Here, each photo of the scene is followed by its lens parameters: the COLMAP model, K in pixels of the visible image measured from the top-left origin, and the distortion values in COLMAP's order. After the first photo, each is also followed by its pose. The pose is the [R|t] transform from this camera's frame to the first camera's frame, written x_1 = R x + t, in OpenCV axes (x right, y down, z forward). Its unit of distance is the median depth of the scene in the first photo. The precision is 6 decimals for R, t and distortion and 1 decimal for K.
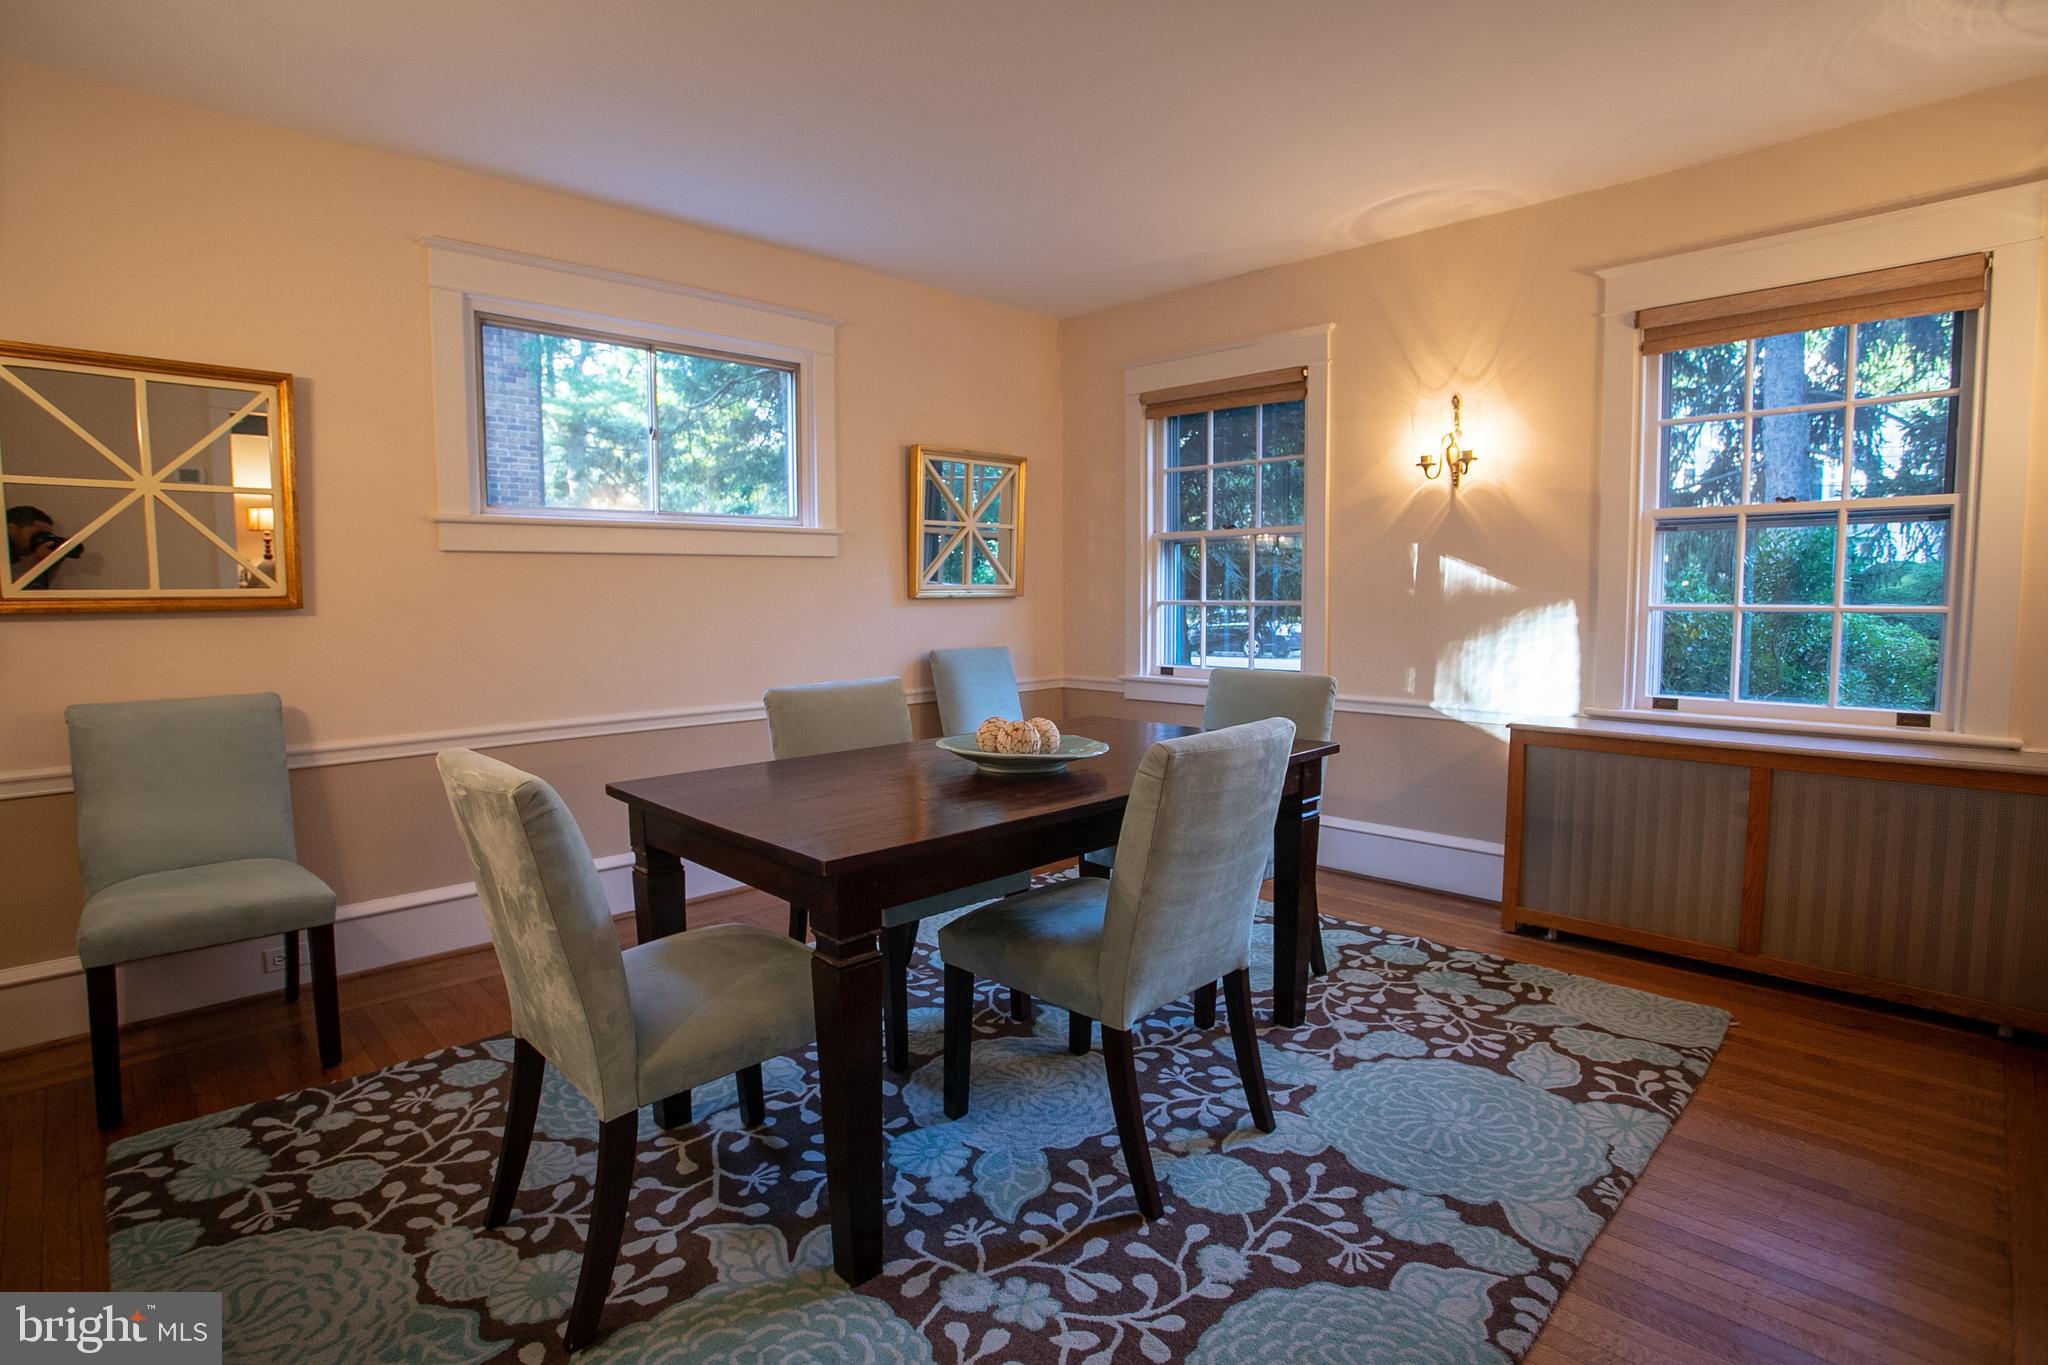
lens RADIAL K [[1006.6, 0, 1023.7], [0, 1006.6, 668.5], [0, 0, 1]] dist [-0.042690, 0.001923]
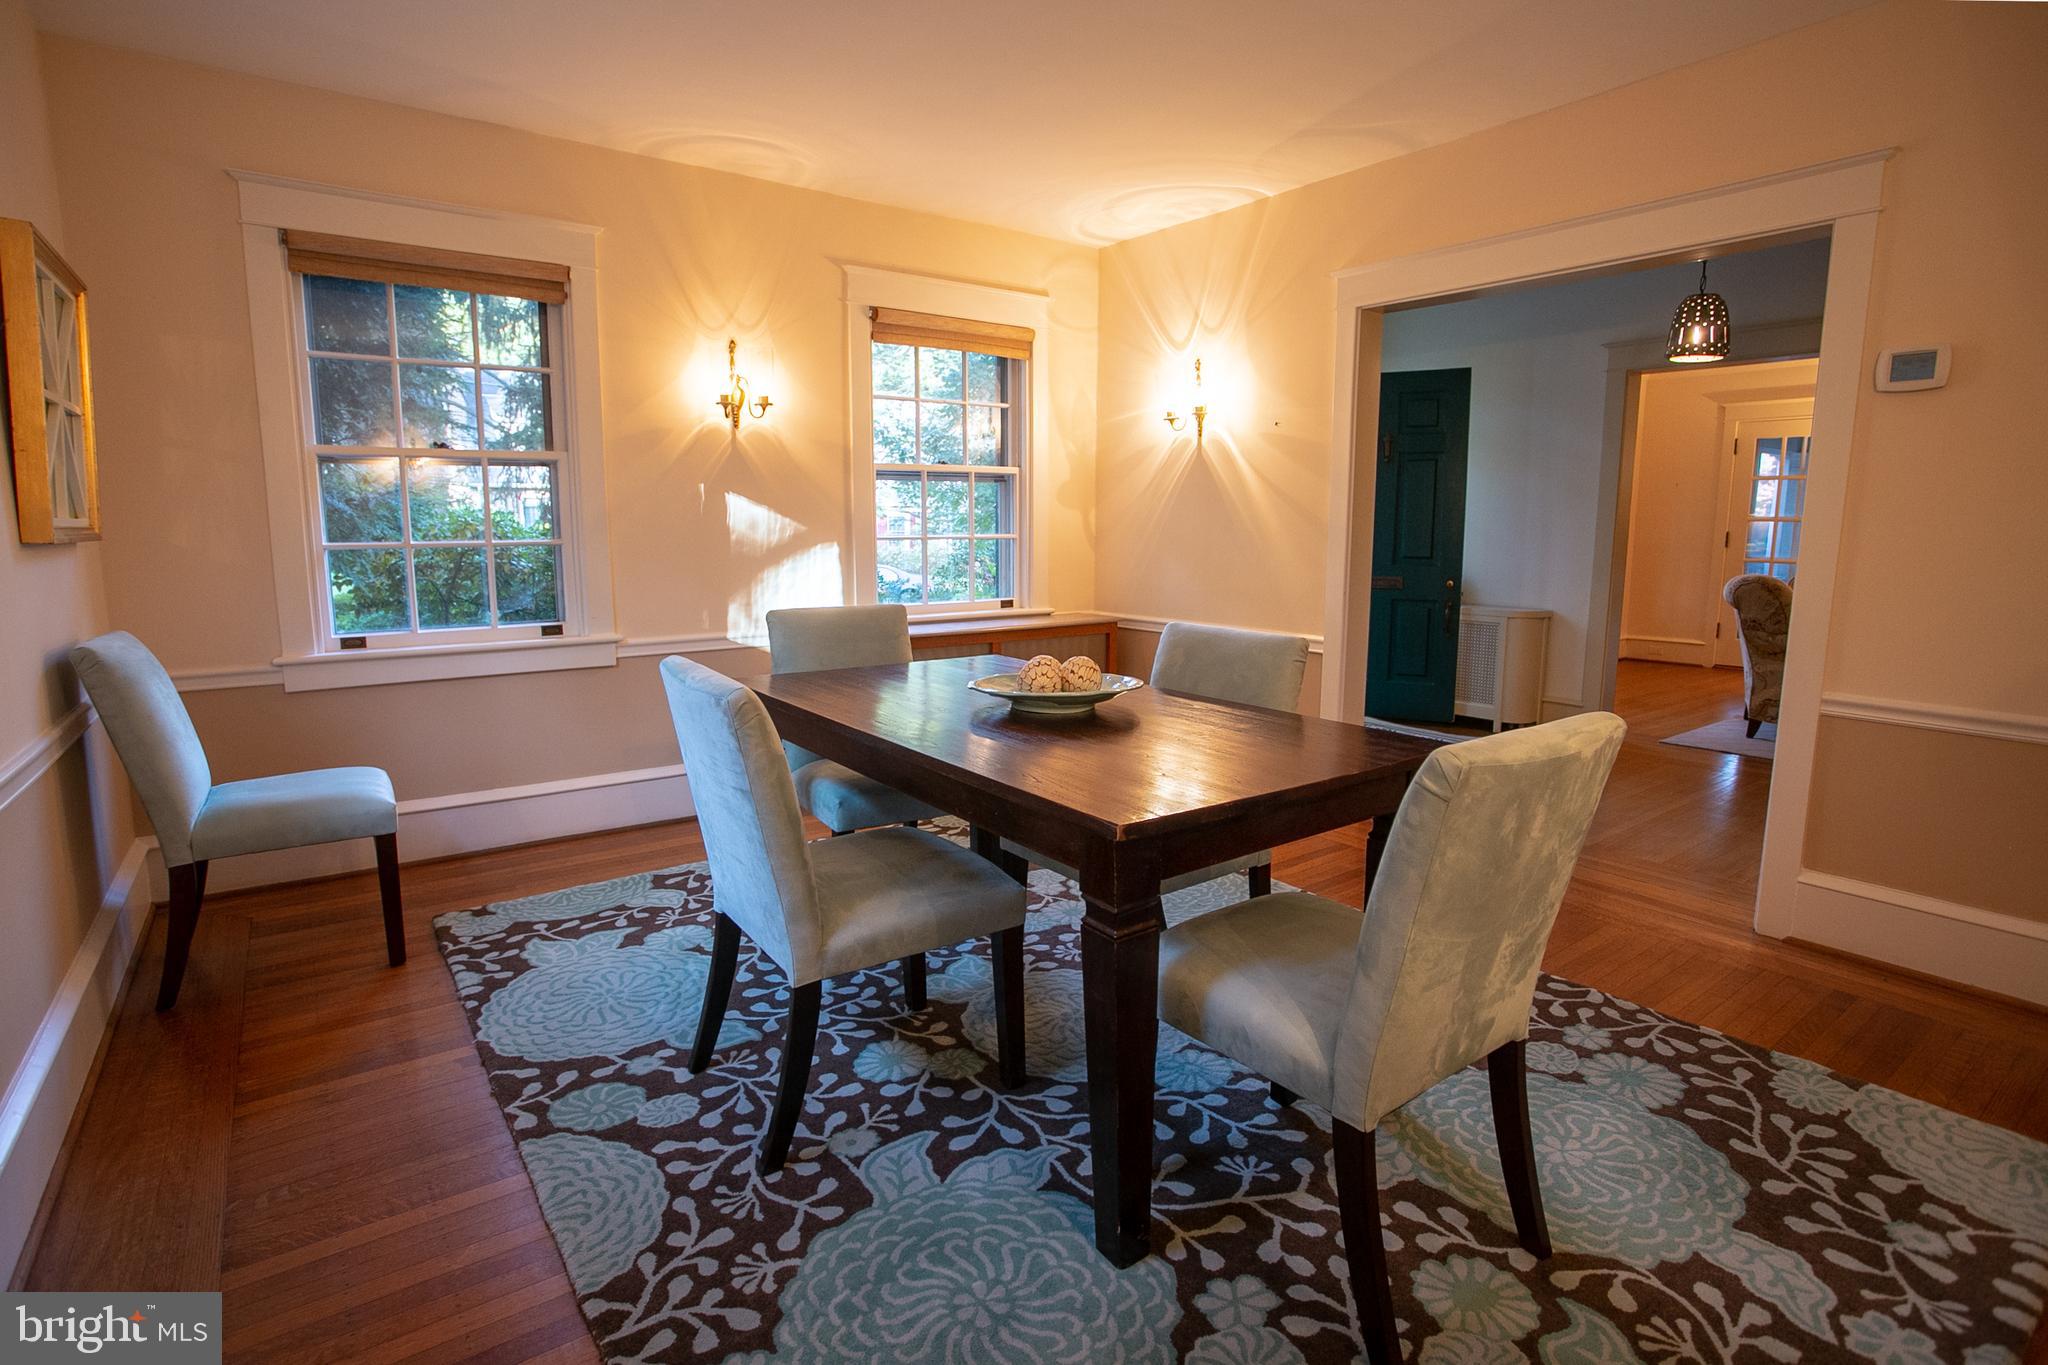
lens RADIAL K [[1006.6, 0, 1016.5], [0, 1006.6, 673.5], [0, 0, 1]] dist [-0.042690, 0.001923]
pose [[0.140521, -0.142117, 0.979825, -0.609974], [0.073804, 0.988394, 0.132775, -0.043434], [-0.987323, 0.053658, 0.149379, 0.561857]]
